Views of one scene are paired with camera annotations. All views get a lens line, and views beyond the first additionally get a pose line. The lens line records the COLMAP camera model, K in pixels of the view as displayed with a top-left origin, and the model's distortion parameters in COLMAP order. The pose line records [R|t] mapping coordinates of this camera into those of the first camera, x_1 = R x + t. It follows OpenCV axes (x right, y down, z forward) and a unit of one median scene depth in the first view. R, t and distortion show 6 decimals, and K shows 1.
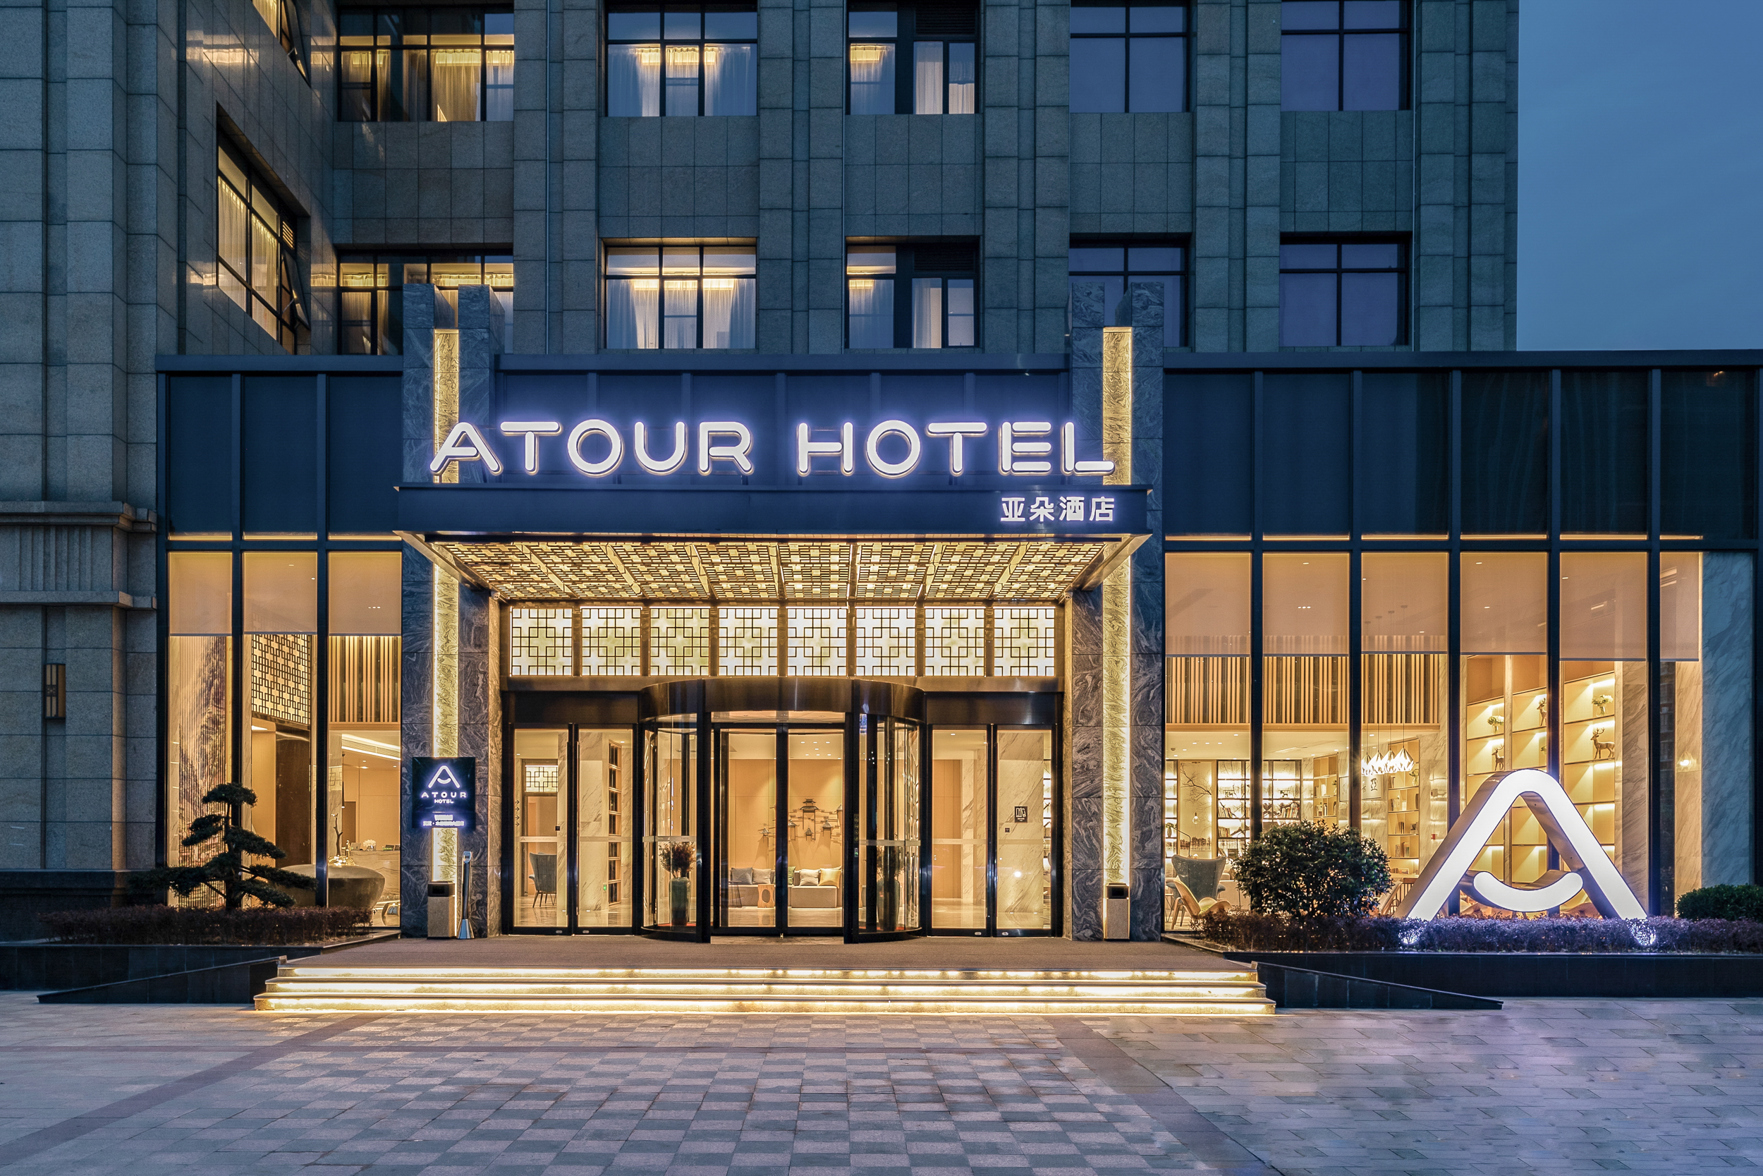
lens RADIAL K [[1464.7, 0, 807.7], [0, 1464.7, 847.4], [0, 0, 1]] dist [-0.004301, 0.015503]
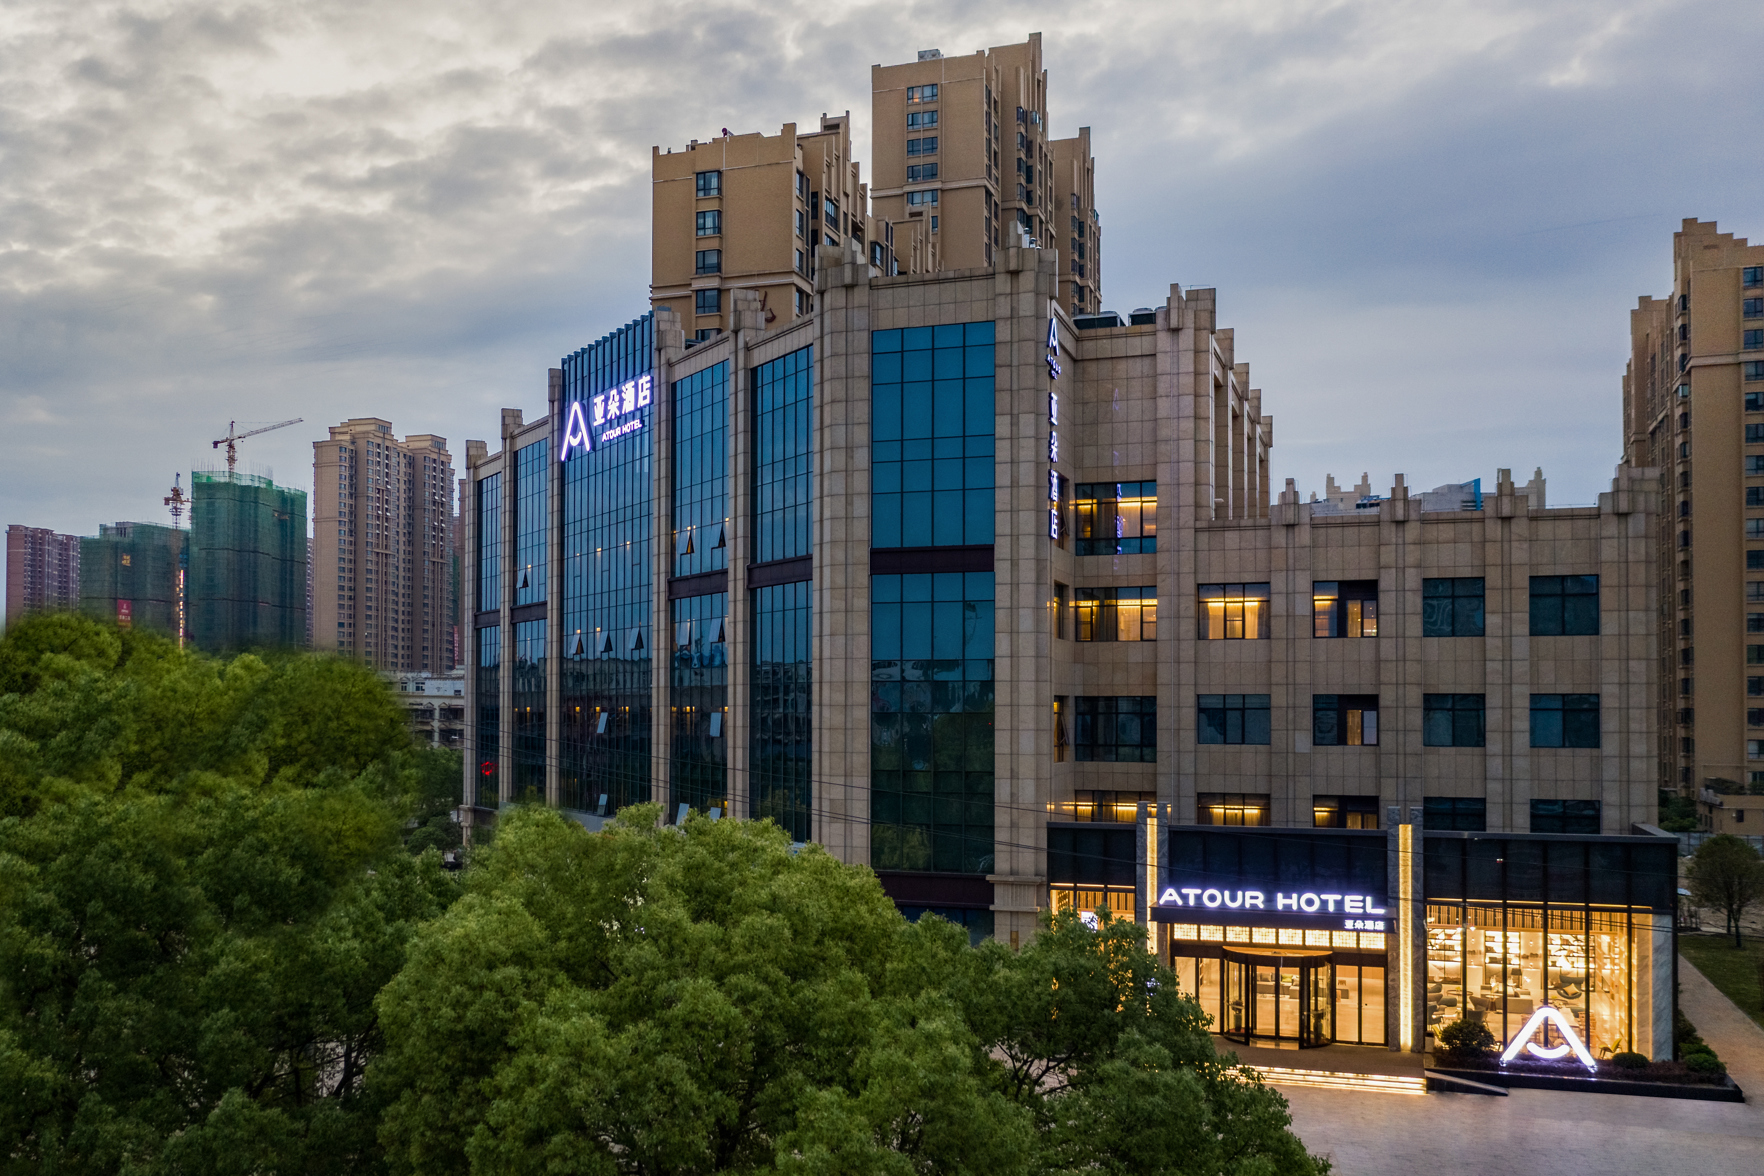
lens RADIAL K [[1541.5, 0, 806.8], [0, 1541.5, 724.5], [0, 0, 1]] dist [-0.010832, 0.010001]
pose [[0.941198, -0.006354, -0.337795, 0.132653], [0.001844, 0.999905, -0.013671, -0.502612], [0.337850, 0.012244, 0.941120, -2.045372]]
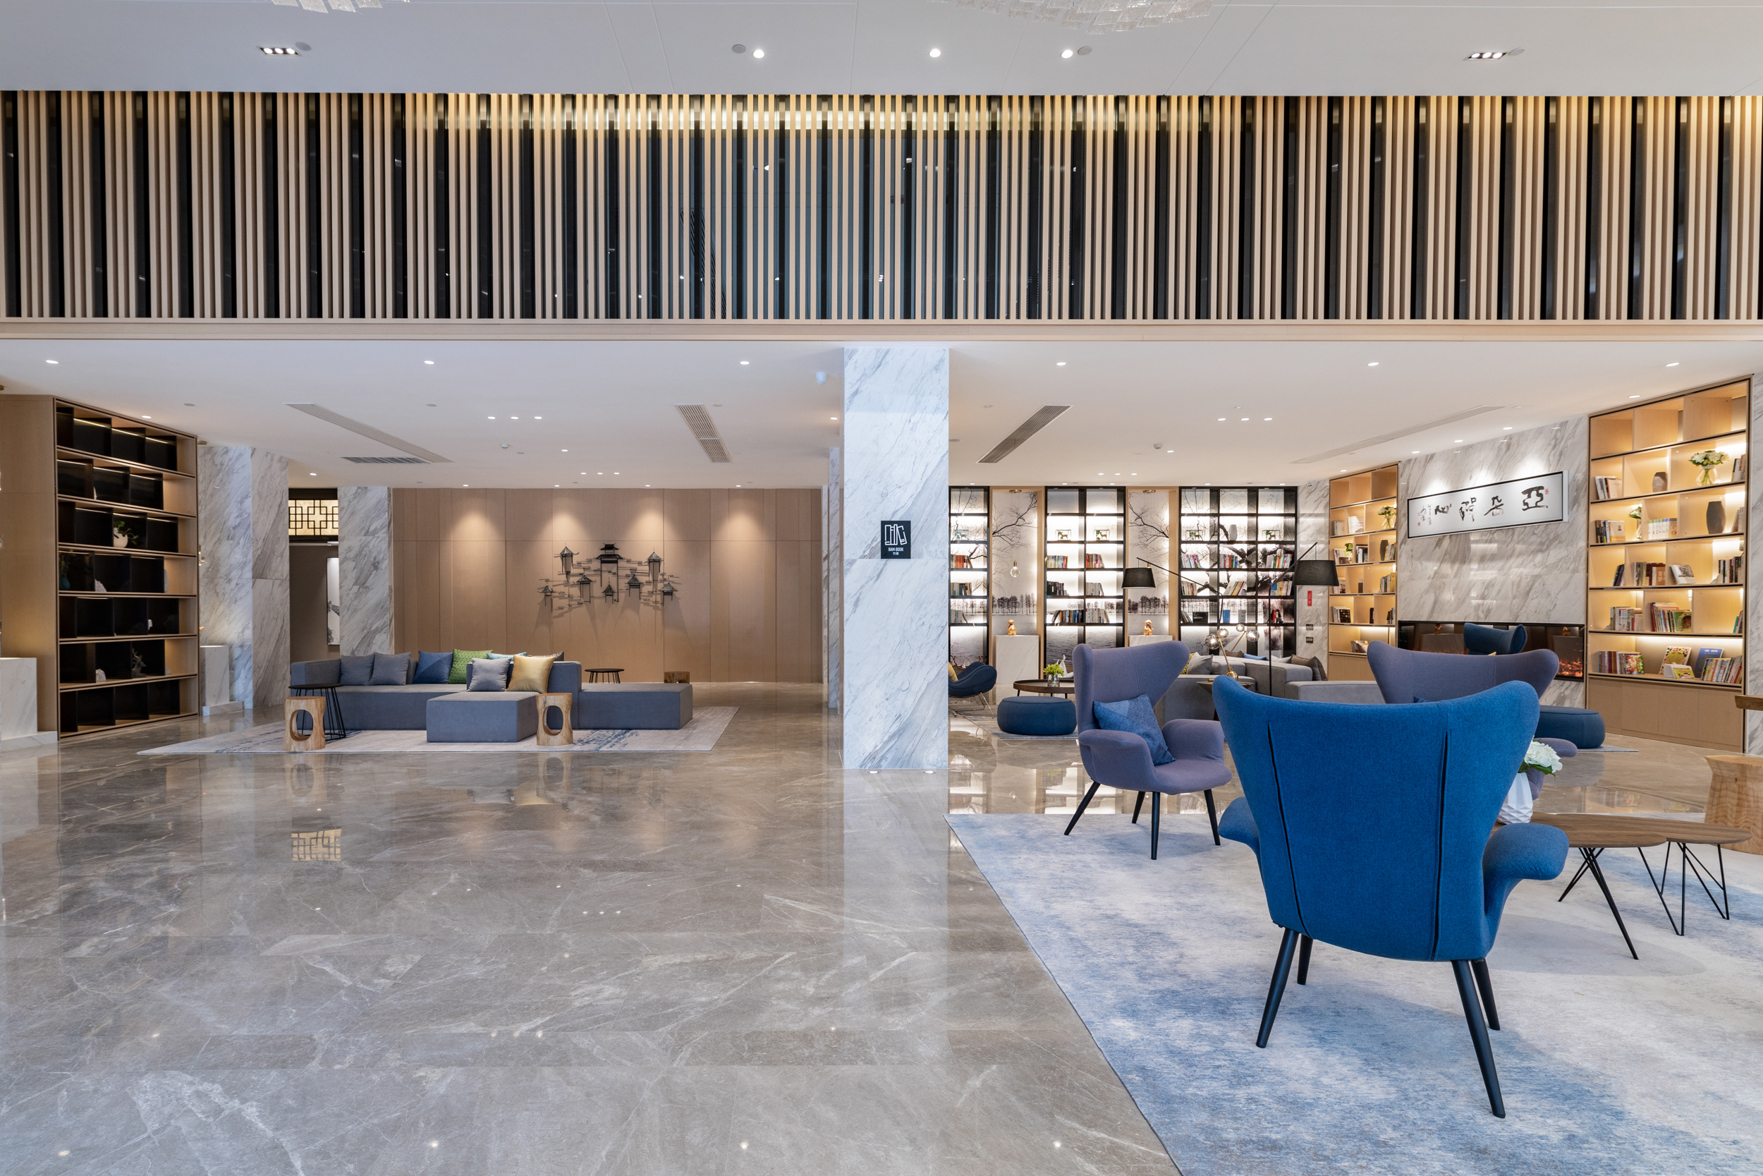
lens RADIAL K [[901.5, 0, 823.7], [0, 901.5, 628.3], [0, 0, 1]] dist [0.003897, 0.000621]
pose [[0.998974, -0.004726, 0.045046, 0.165910], [0.003660, 0.999712, 0.023714, -0.004001], [-0.045145, -0.023525, 0.998703, 1.087009]]
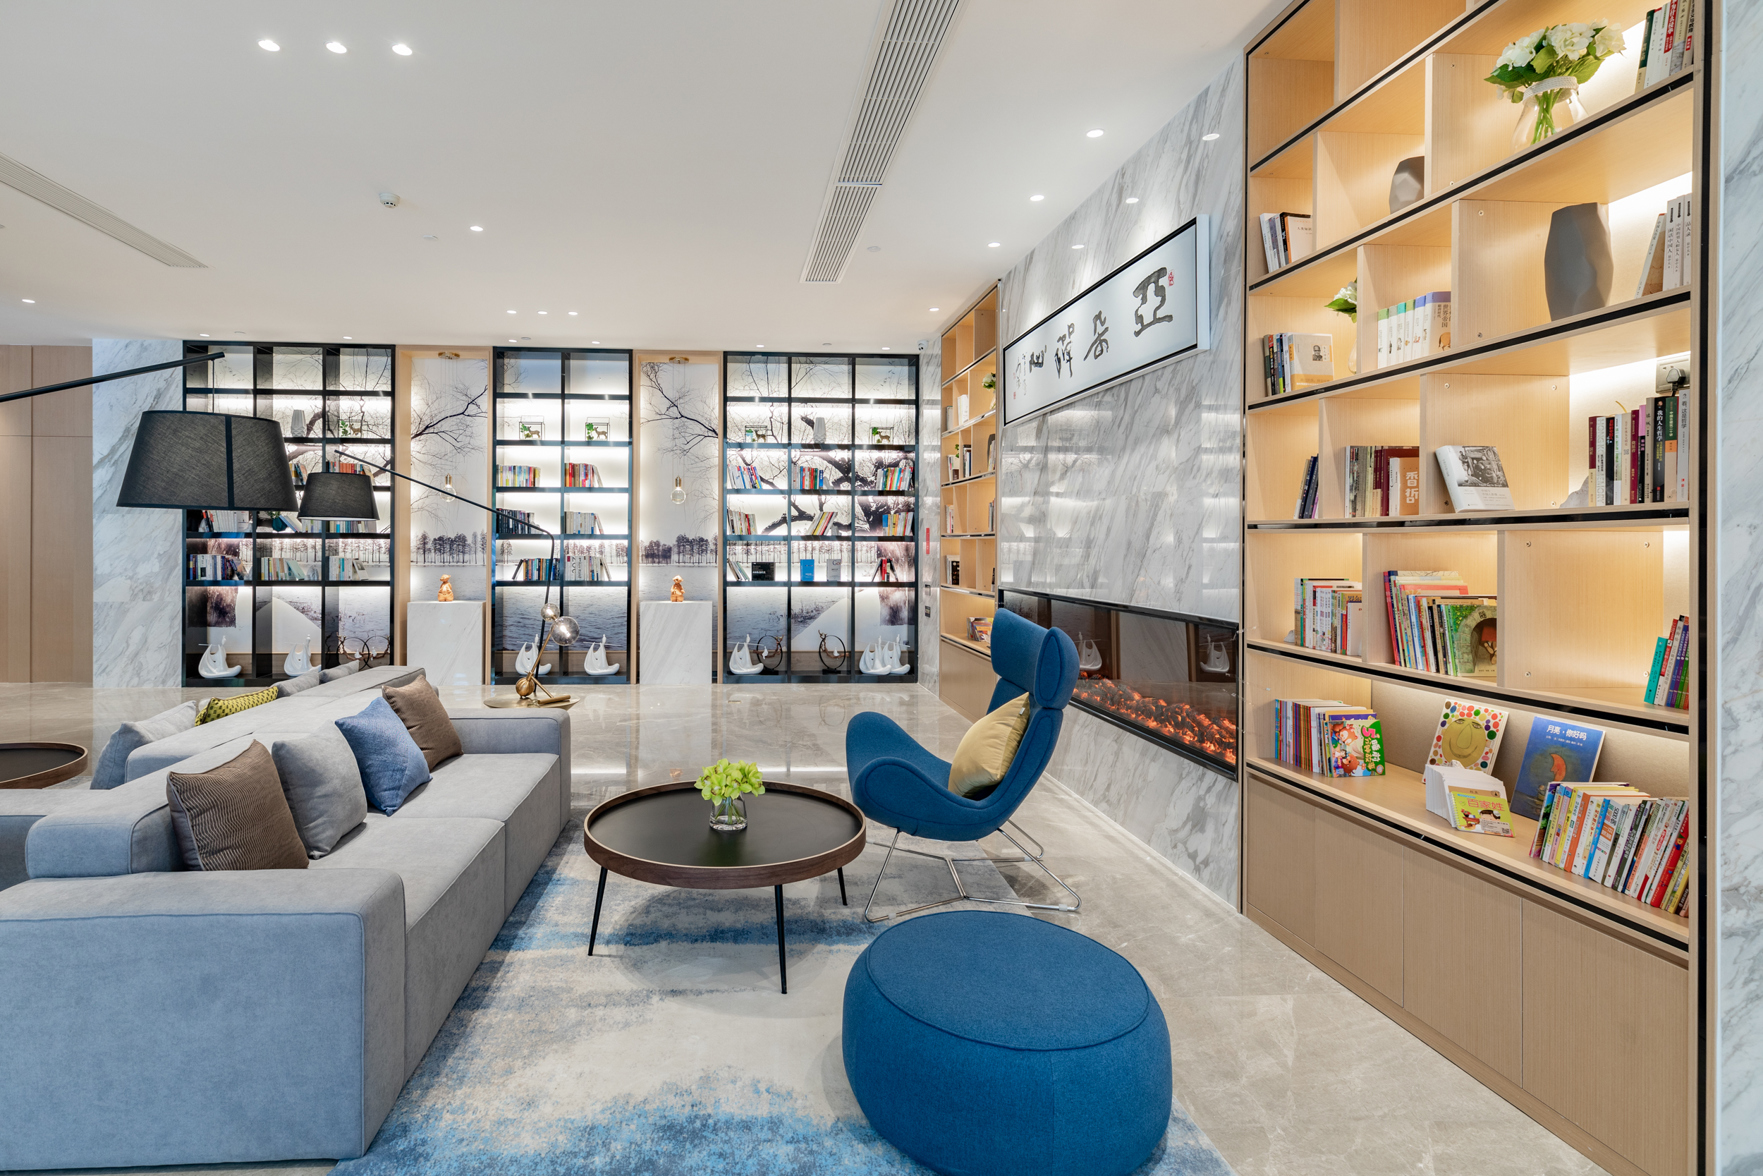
lens RADIAL K [[901.5, 0, 791.2], [0, 901.5, 552.5], [0, 0, 1]] dist [0.003897, 0.000621]
pose [[0.993794, -0.001295, 0.111227, 0.515723], [-0.000007, 0.999931, 0.011707, -0.009604], [-0.111234, -0.011635, 0.993726, 1.412786]]
